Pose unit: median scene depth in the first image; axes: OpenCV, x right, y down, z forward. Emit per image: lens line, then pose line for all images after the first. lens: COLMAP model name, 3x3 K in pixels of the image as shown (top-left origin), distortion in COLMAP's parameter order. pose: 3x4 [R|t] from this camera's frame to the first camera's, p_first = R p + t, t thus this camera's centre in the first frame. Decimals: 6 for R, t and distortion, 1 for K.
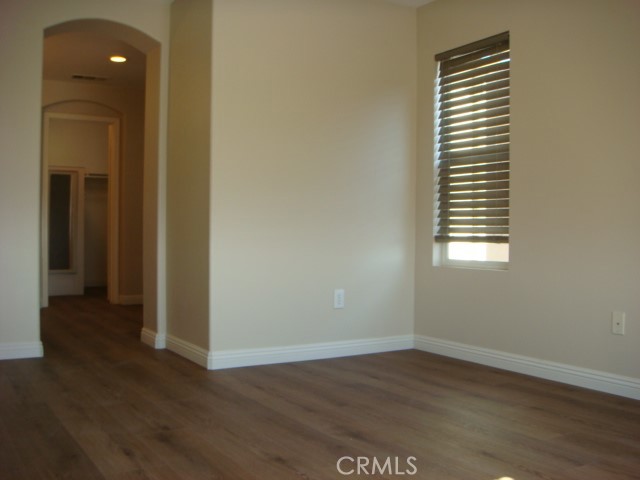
lens RADIAL K [[673.8, 0, 313.0], [0, 673.8, 239.5], [0, 0, 1]] dist [-0.174462, 0.183809]
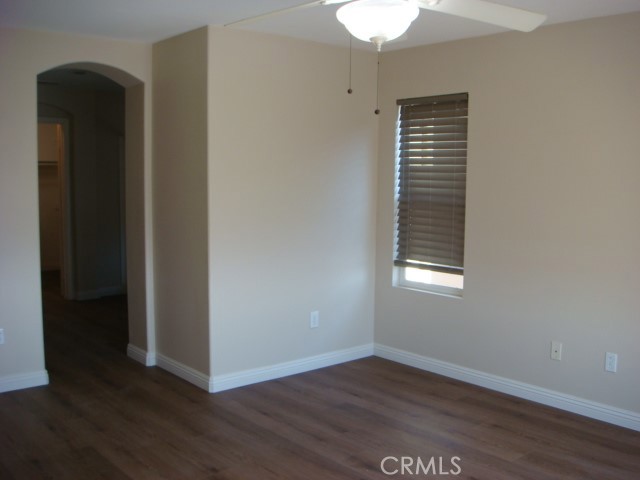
lens RADIAL K [[673.8, 0, 313.0], [0, 673.8, 239.5], [0, 0, 1]] dist [-0.174462, 0.183809]
pose [[0.987487, -0.015203, 0.156965, -0.141593], [0.001129, 0.995998, 0.089366, -0.150303], [-0.157695, -0.088070, 0.983553, -0.110163]]
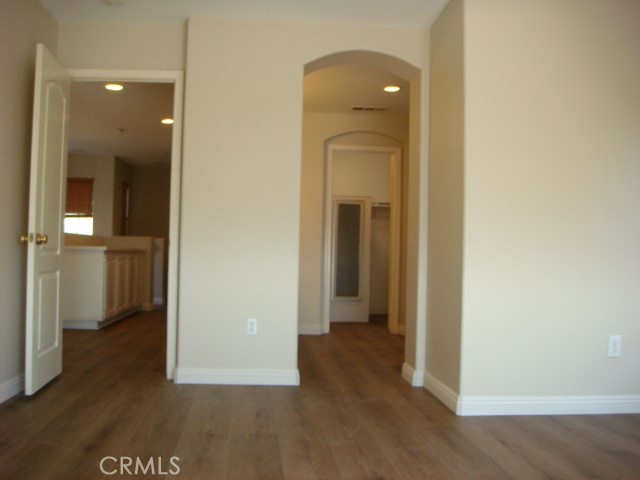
lens RADIAL K [[673.8, 0, 313.0], [0, 673.8, 239.5], [0, 0, 1]] dist [-0.174462, 0.183809]
pose [[0.896675, 0.005789, -0.442652, 0.062154], [-0.023409, 0.999136, -0.034354, -0.011210], [0.442070, 0.041166, 0.896035, 0.070155]]
